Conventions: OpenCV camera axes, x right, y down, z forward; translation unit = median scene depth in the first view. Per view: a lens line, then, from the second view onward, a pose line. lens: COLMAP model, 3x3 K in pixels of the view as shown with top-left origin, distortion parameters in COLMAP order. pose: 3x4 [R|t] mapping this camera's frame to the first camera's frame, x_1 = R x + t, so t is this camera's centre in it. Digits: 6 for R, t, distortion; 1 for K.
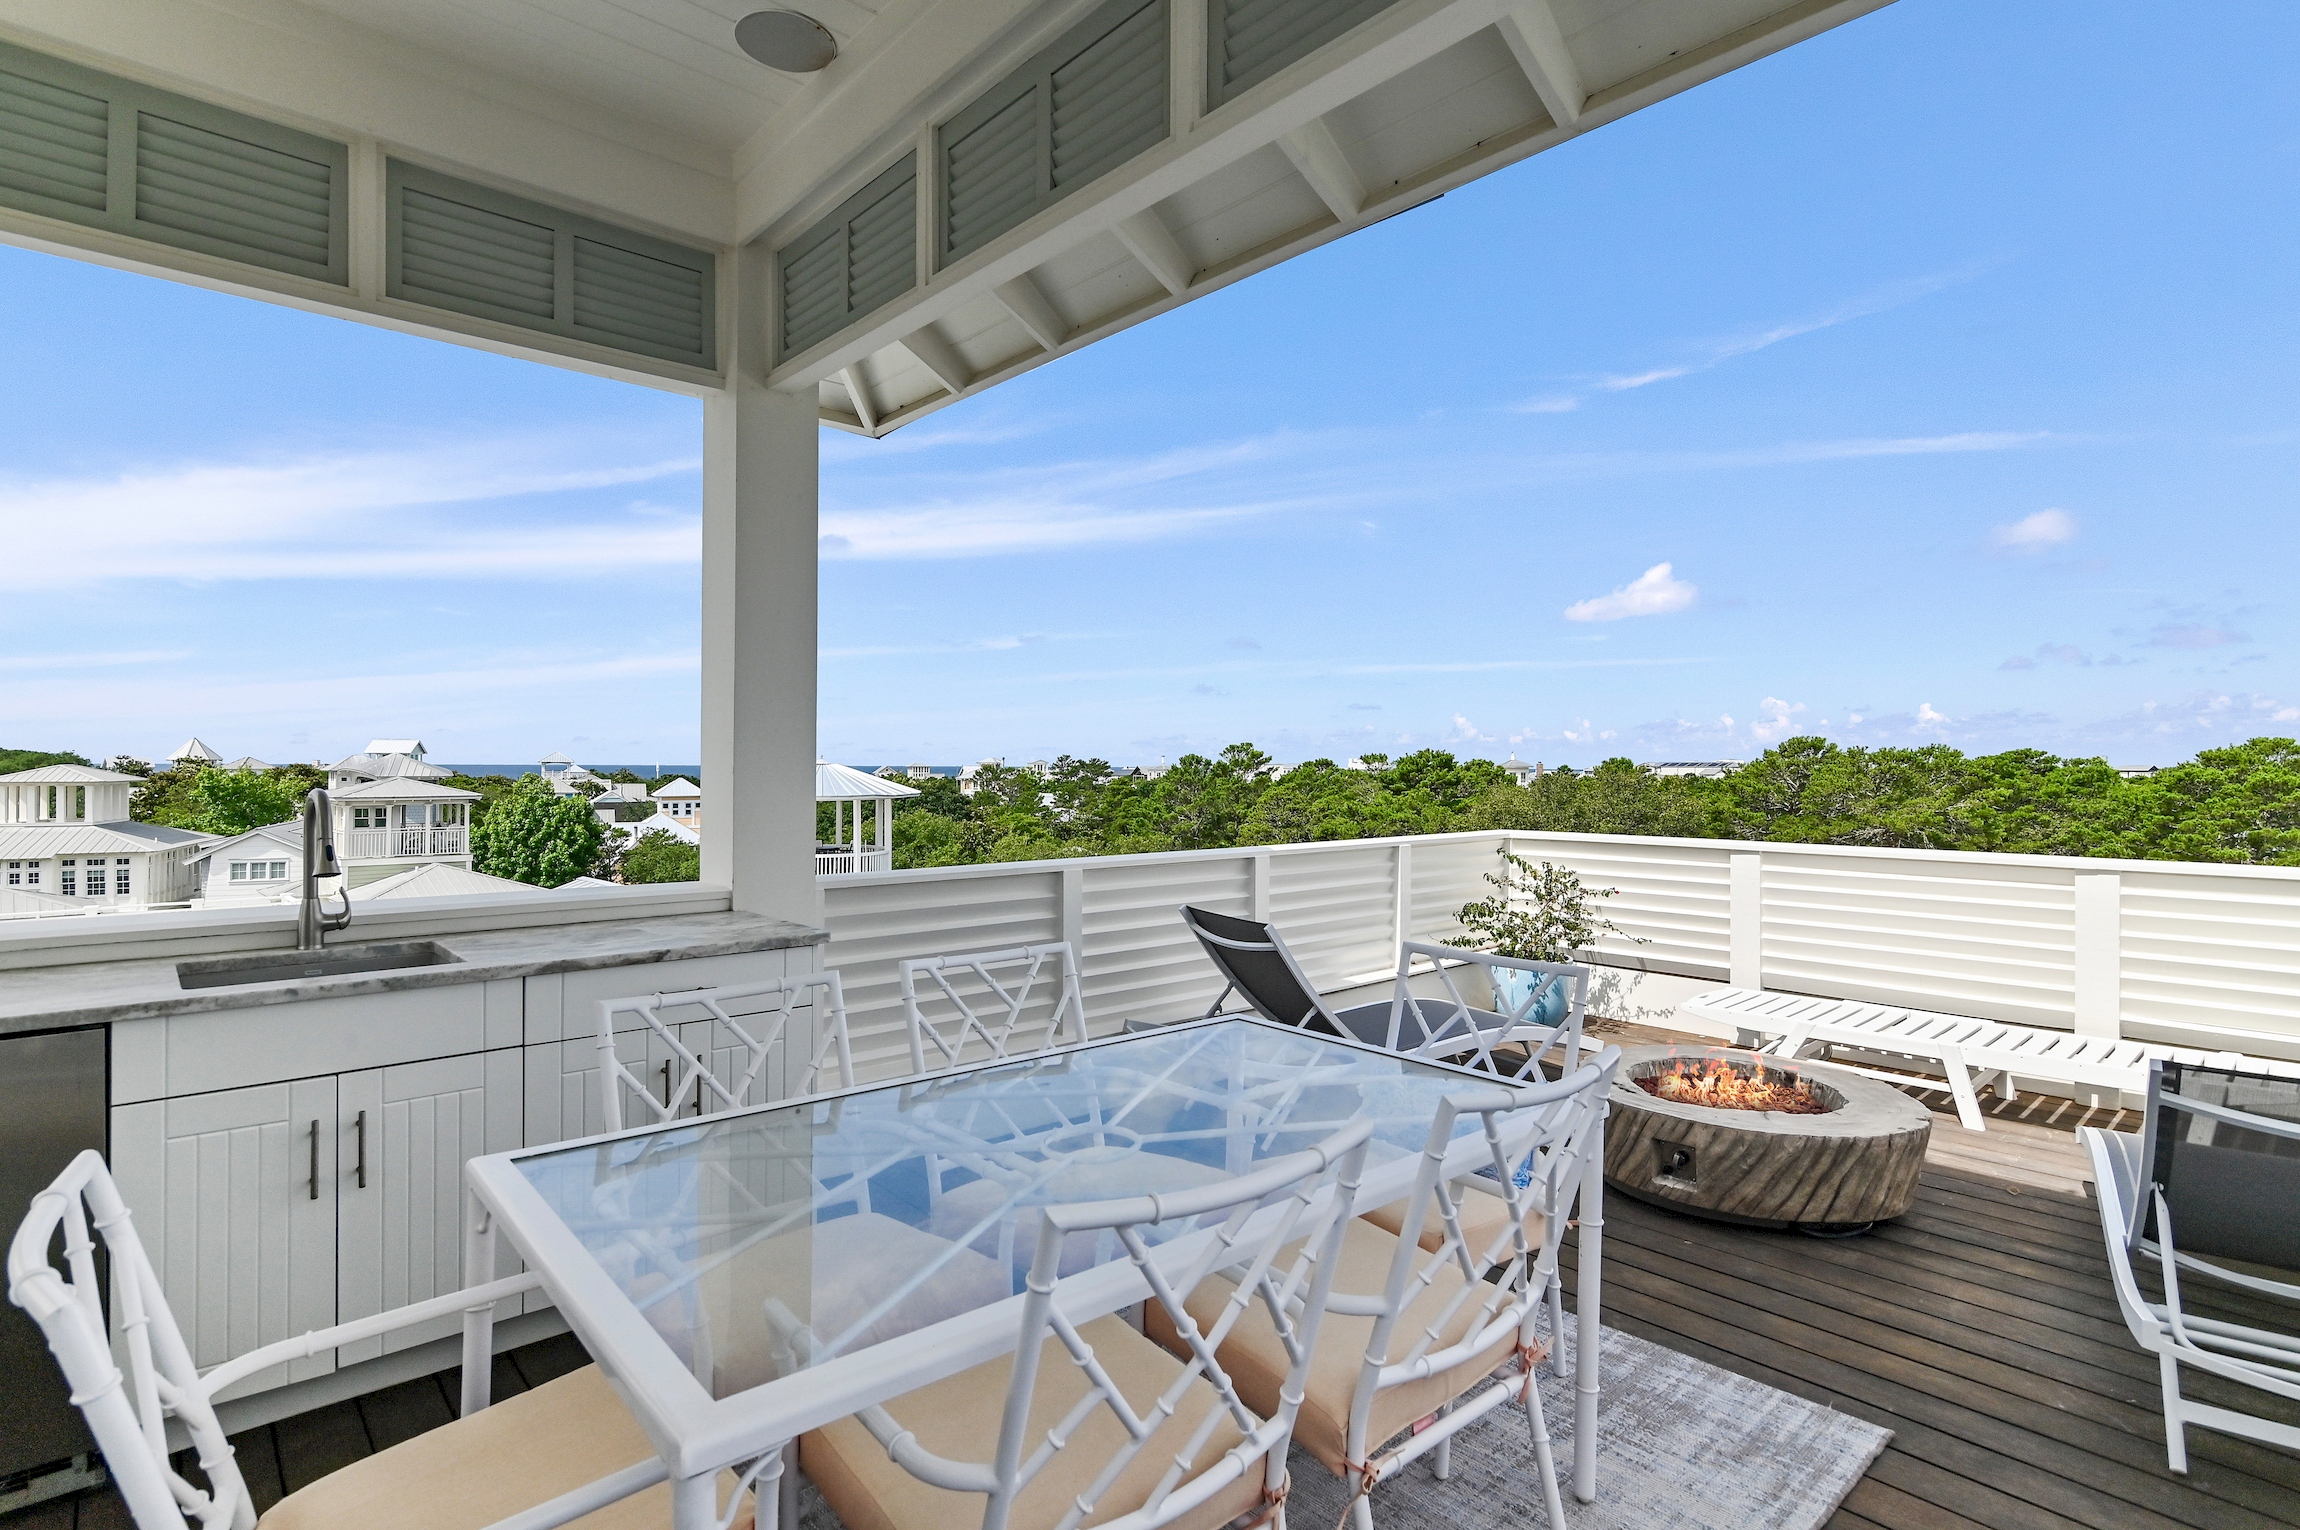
lens RADIAL K [[1150.5, 0, 1150.0], [0, 1150.5, 765.0], [0, 0, 1]] dist [0.000558, 0.000450]
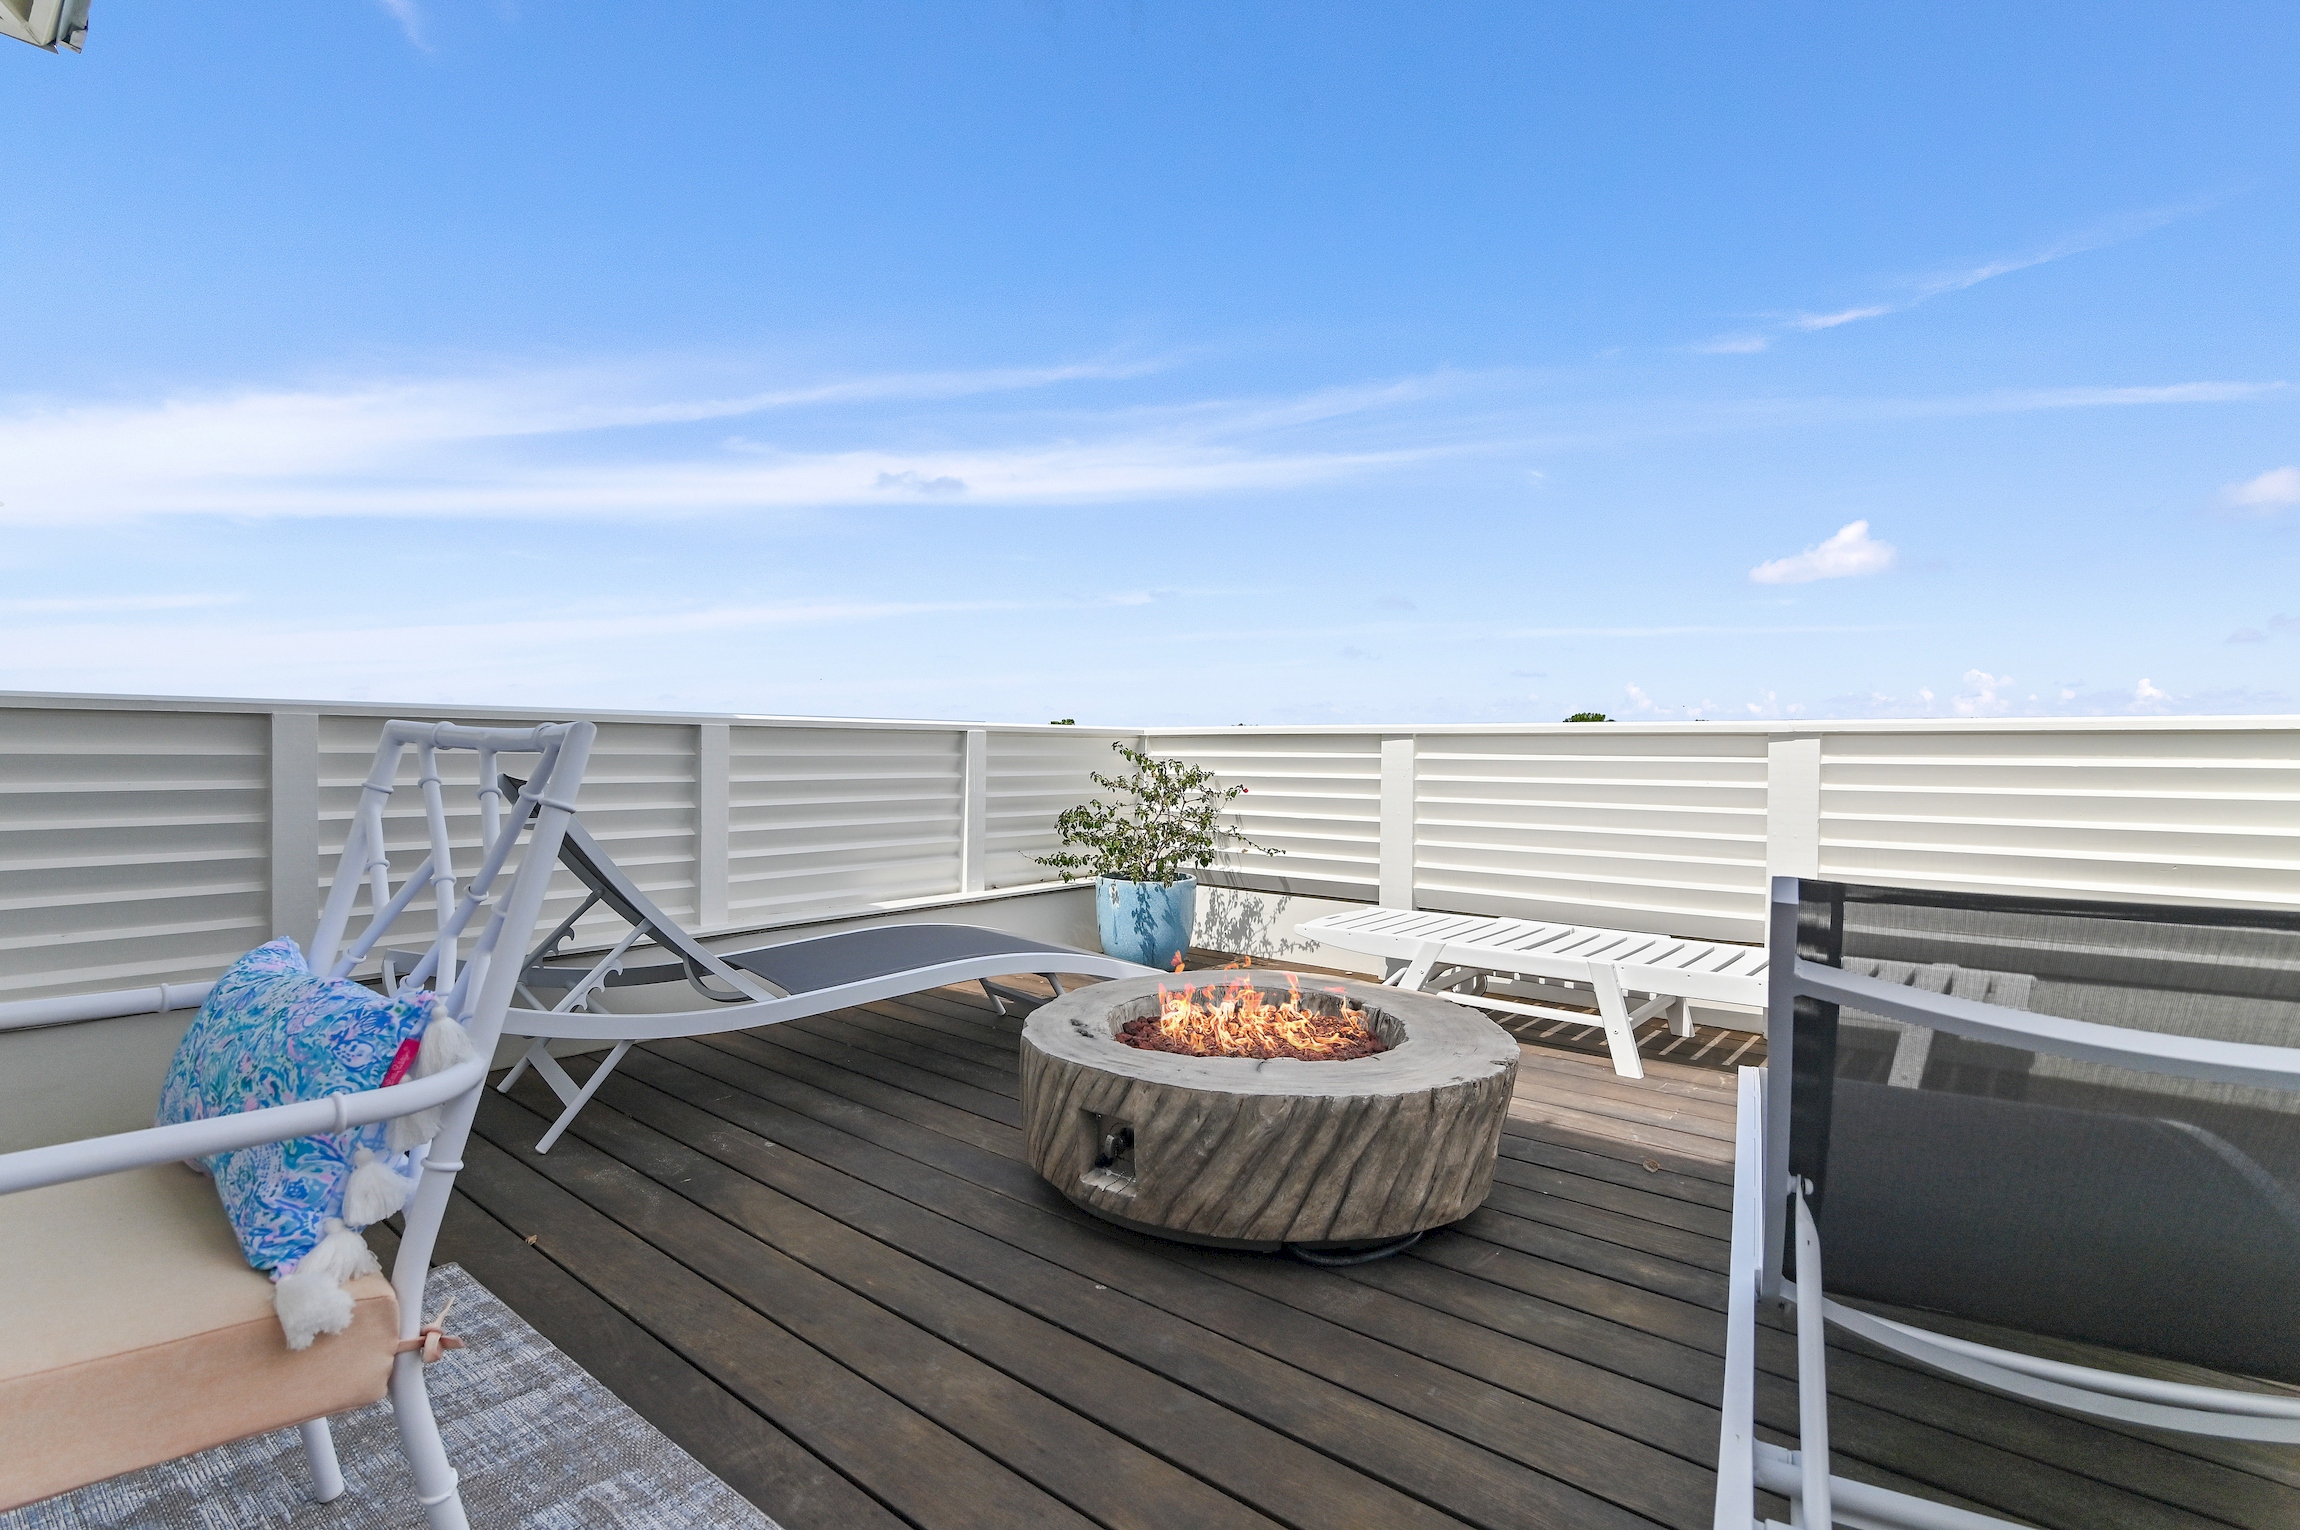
lens RADIAL K [[1117.1, 0, 1150.1], [0, 1117.1, 774.3], [0, 0, 1]] dist [0.000342, -0.000028]
pose [[0.990938, 0.002675, 0.134295, 0.401833], [-0.005354, 0.999794, 0.019586, 0.141556], [-0.134215, -0.020127, 0.990748, 0.431616]]
